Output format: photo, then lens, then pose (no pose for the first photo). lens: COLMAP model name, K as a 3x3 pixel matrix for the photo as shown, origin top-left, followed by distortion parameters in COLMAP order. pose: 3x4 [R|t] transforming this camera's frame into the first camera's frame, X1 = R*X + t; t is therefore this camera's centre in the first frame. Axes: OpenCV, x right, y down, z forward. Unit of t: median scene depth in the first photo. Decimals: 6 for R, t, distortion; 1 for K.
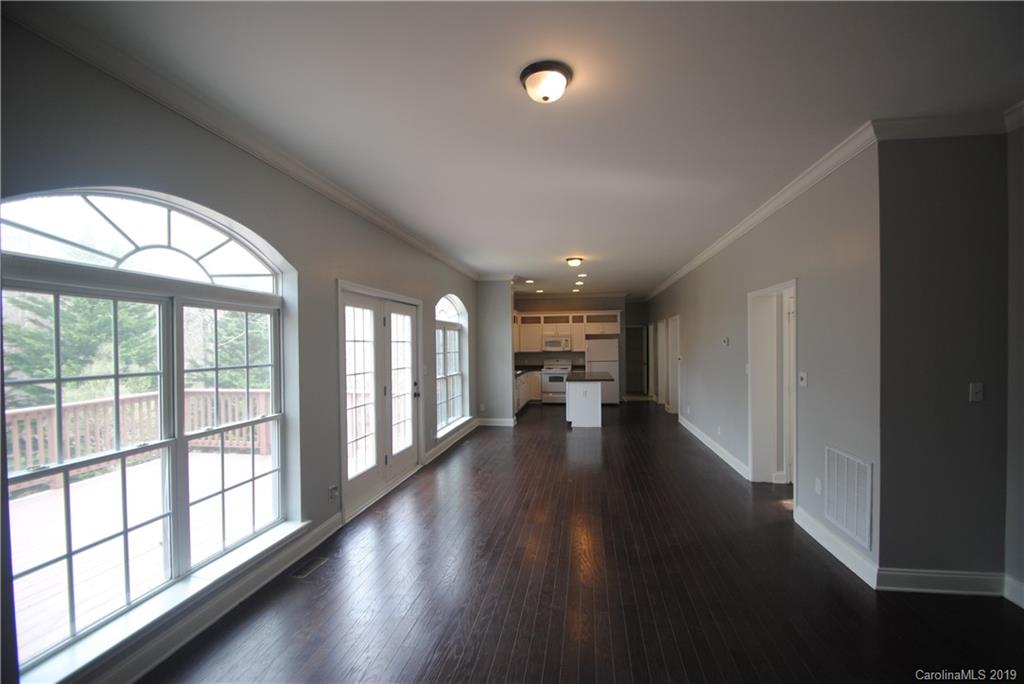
lens RADIAL K [[449.3, 0, 517.2], [0, 449.3, 348.4], [0, 0, 1]] dist [-0.015082, -0.002011]
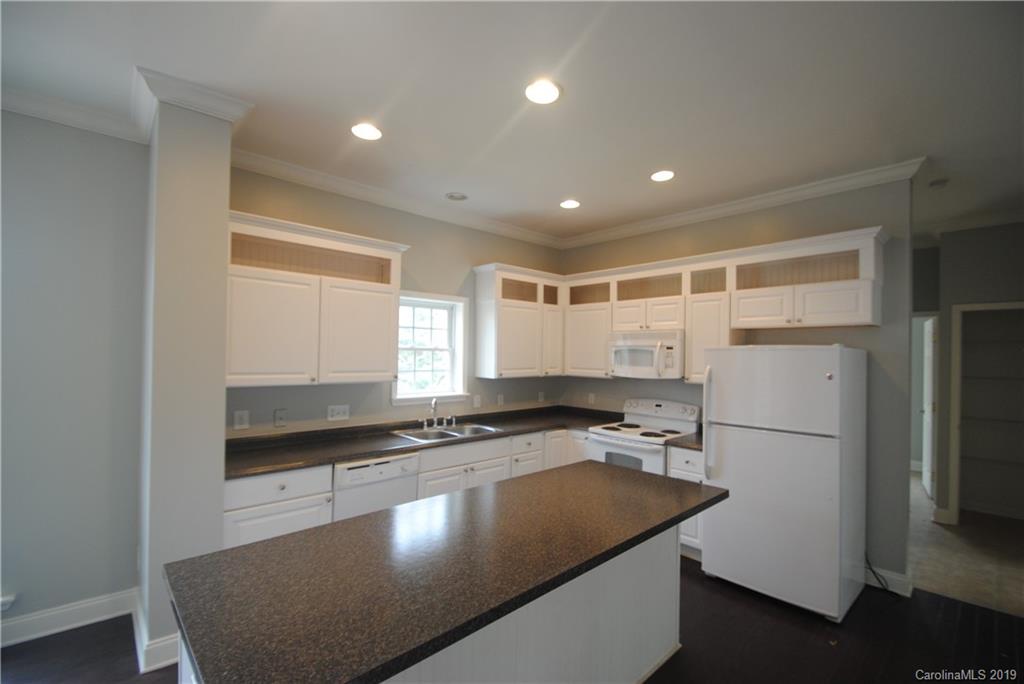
lens RADIAL K [[449.3, 0, 508.1], [0, 449.3, 346.9], [0, 0, 1]] dist [-0.015082, -0.002011]
pose [[0.788623, 0.010818, -0.614782, 0.217217], [-0.018190, 0.999818, -0.005741, -0.014265], [0.614608, 0.015711, 0.788676, 0.667127]]
